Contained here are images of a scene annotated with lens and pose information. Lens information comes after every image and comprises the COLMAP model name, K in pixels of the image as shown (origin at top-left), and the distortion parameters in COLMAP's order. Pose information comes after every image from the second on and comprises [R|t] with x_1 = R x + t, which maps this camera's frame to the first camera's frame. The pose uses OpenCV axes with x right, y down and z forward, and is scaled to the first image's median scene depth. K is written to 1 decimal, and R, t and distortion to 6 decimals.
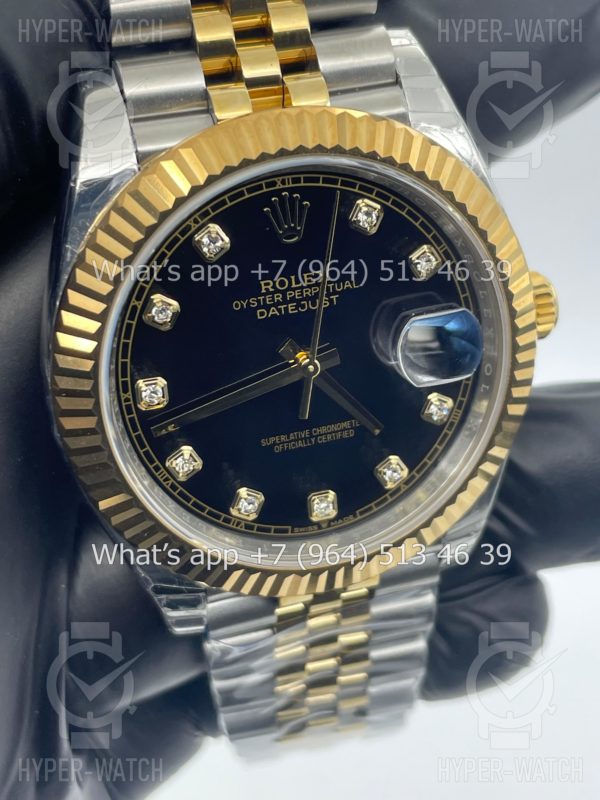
lens RADIAL K [[1216.3, 0, 299.5], [0, 1216.3, 400.3], [0, 0, 1]] dist [0.068035, 0.000000]
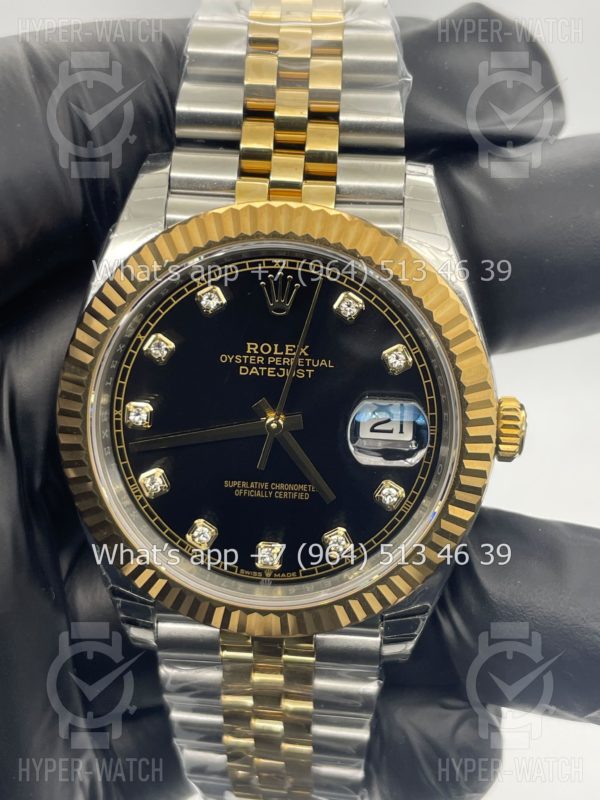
lens RADIAL K [[1216.3, 0, 308.1], [0, 1216.3, 401.0], [0, 0, 1]] dist [0.068035, 0.000000]
pose [[0.933406, 0.198646, -0.298818, 0.378743], [-0.249973, 0.957432, -0.144355, 0.109195], [0.257422, 0.209438, 0.943329, -0.077509]]
